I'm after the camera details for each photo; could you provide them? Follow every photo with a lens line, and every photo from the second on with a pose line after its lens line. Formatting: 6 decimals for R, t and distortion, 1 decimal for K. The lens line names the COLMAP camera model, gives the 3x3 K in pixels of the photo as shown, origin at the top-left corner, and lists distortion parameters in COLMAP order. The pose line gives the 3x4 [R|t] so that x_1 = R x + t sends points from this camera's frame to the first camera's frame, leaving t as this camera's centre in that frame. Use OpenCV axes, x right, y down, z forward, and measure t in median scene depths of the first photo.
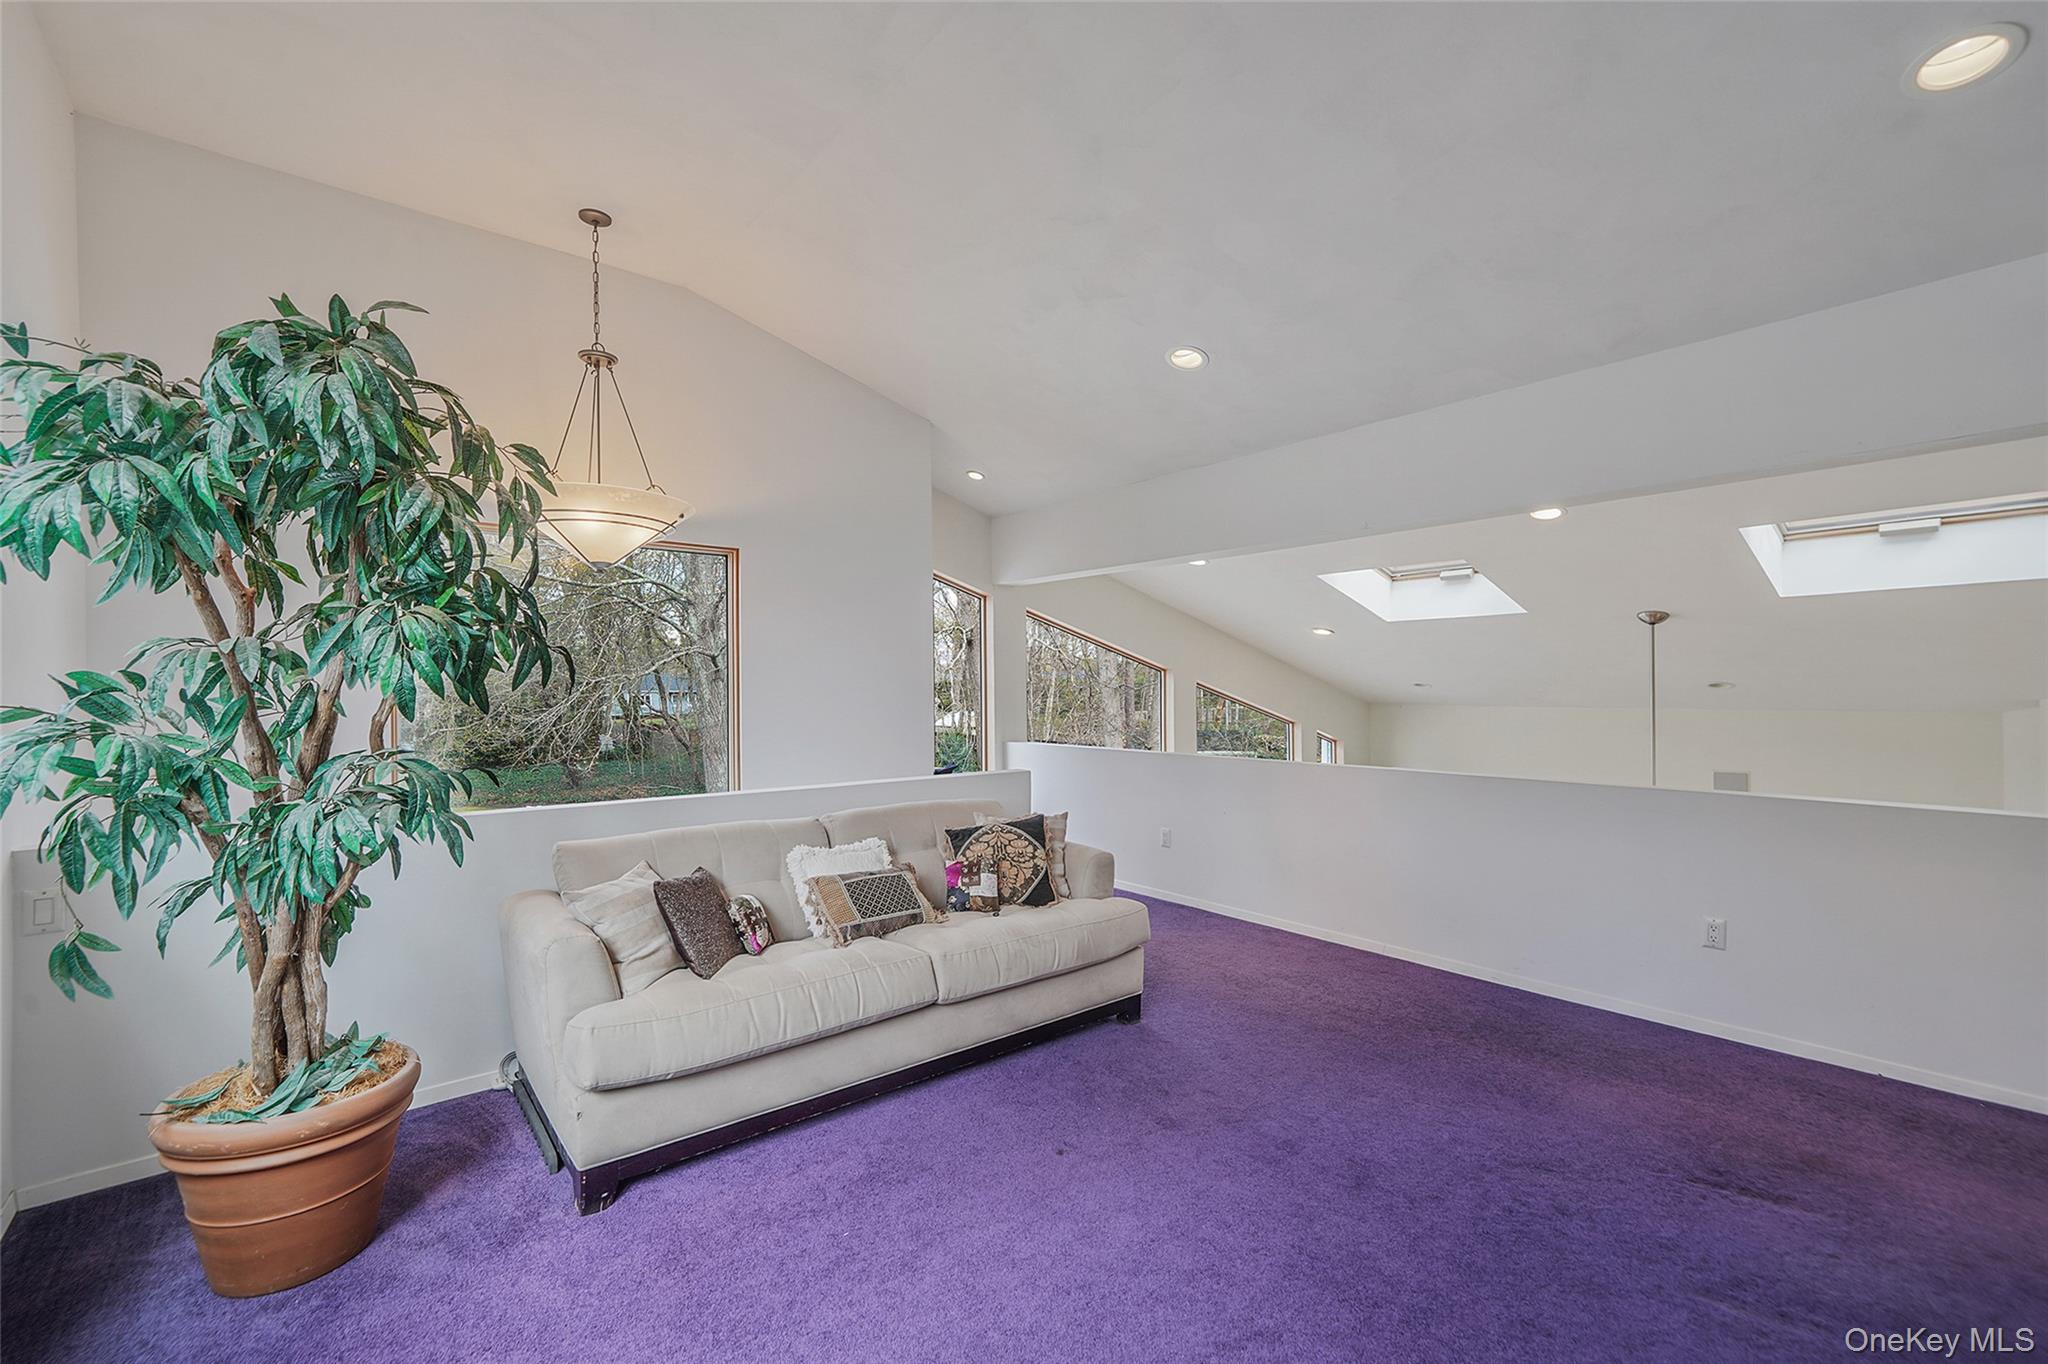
lens RADIAL K [[869.4, 0, 1028.5], [0, 869.4, 686.2], [0, 0, 1]] dist [-0.000947, -0.000226]
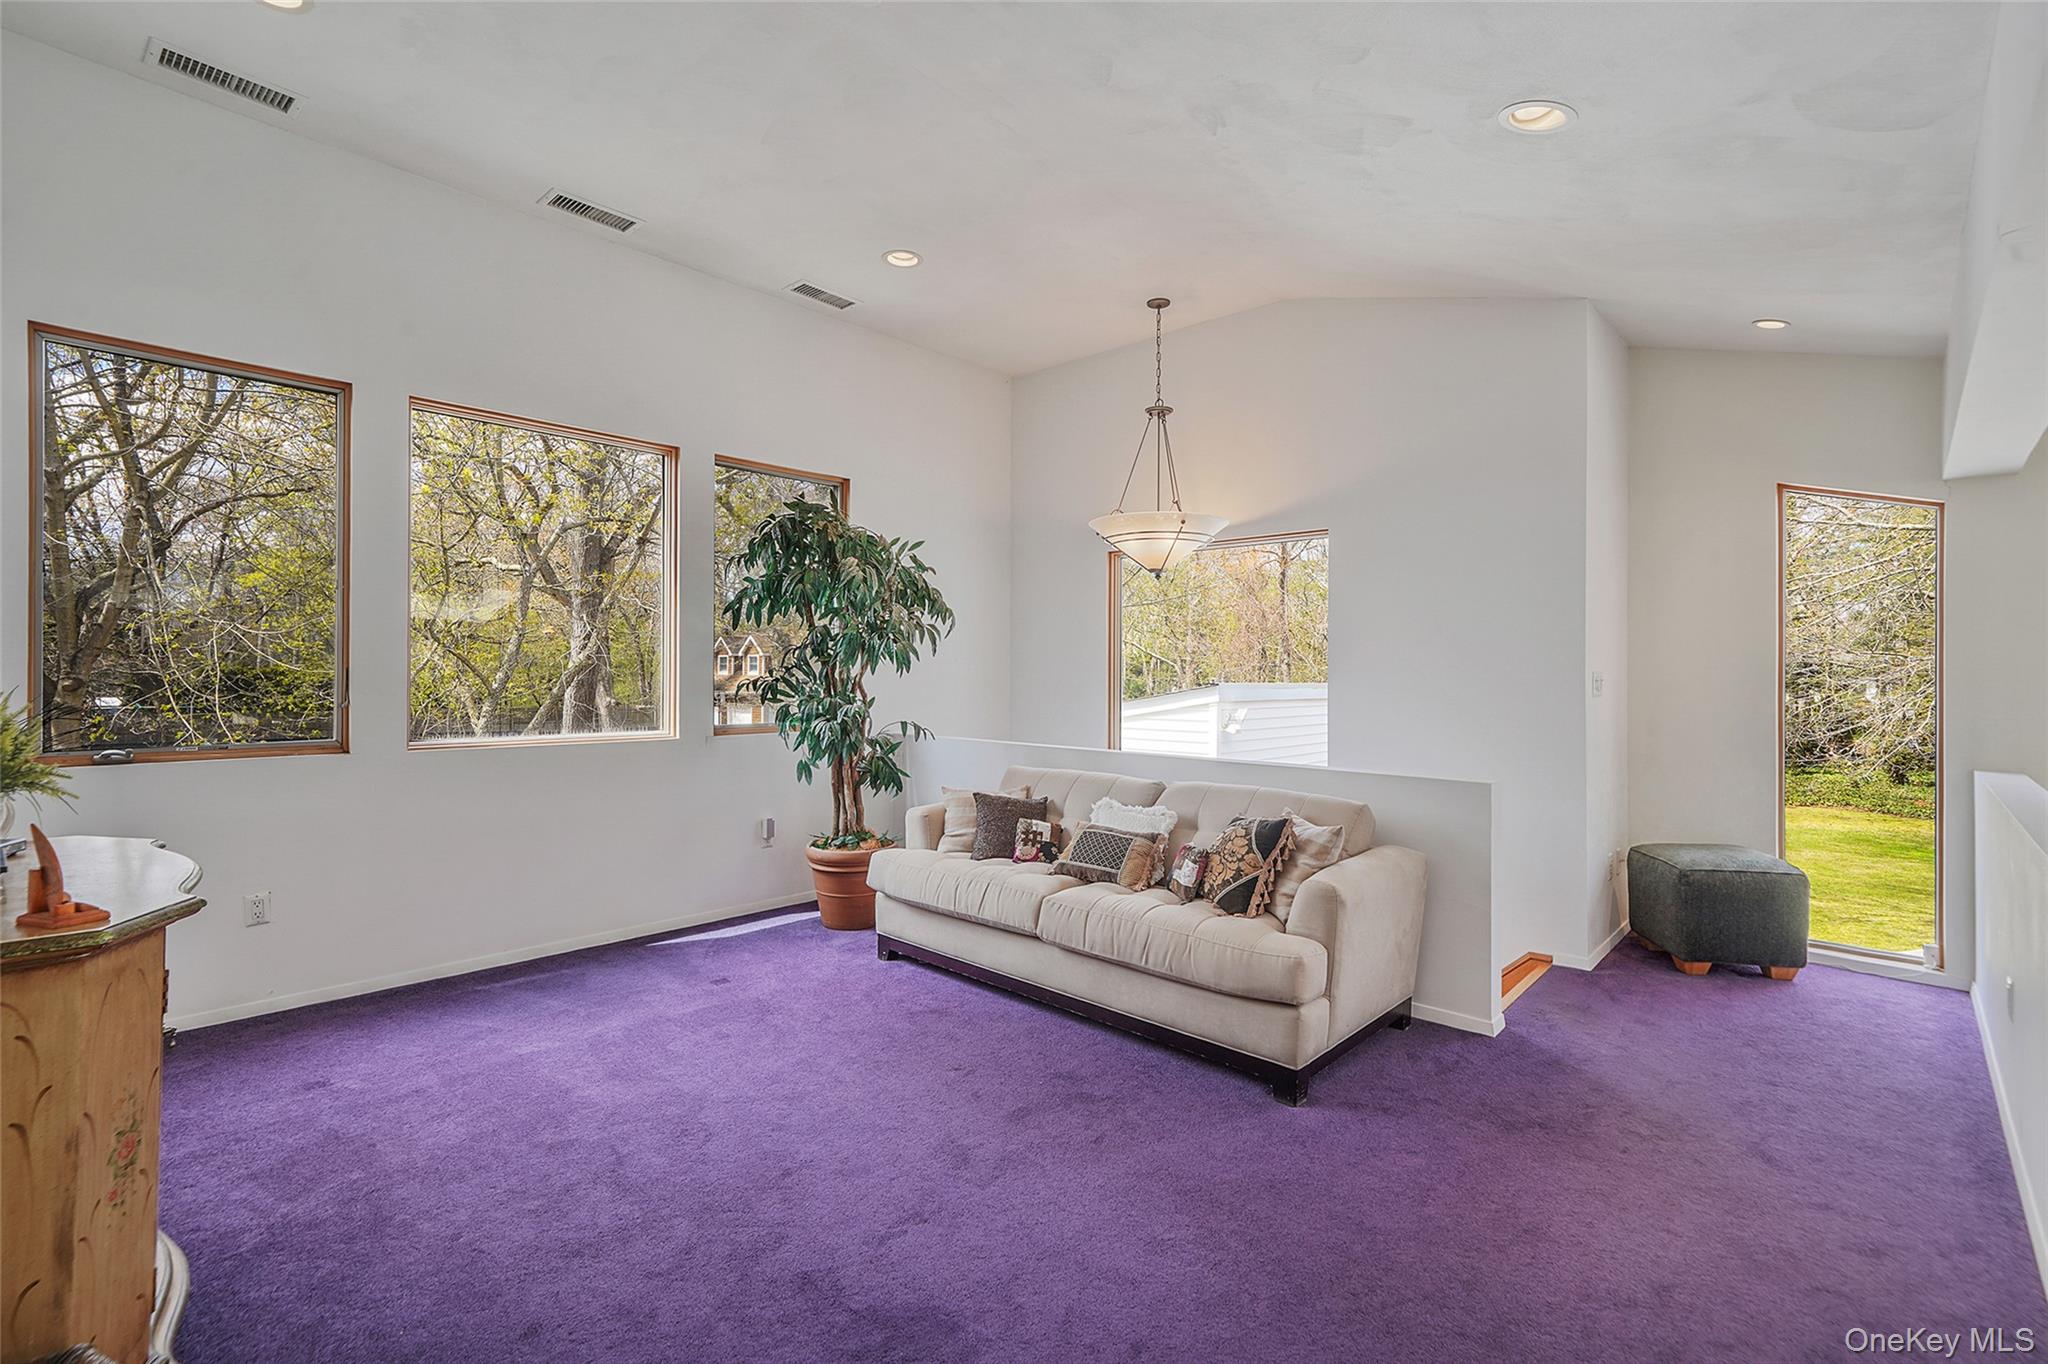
lens RADIAL K [[920.4, 0, 1029.7], [0, 920.4, 668.7], [0, 0, 1]] dist [-0.000419, -0.000009]
pose [[0.139980, 0.014793, -0.990044, 1.009222], [0.002760, 0.999879, 0.015330, -0.010667], [0.990151, -0.004878, 0.139922, 0.752627]]
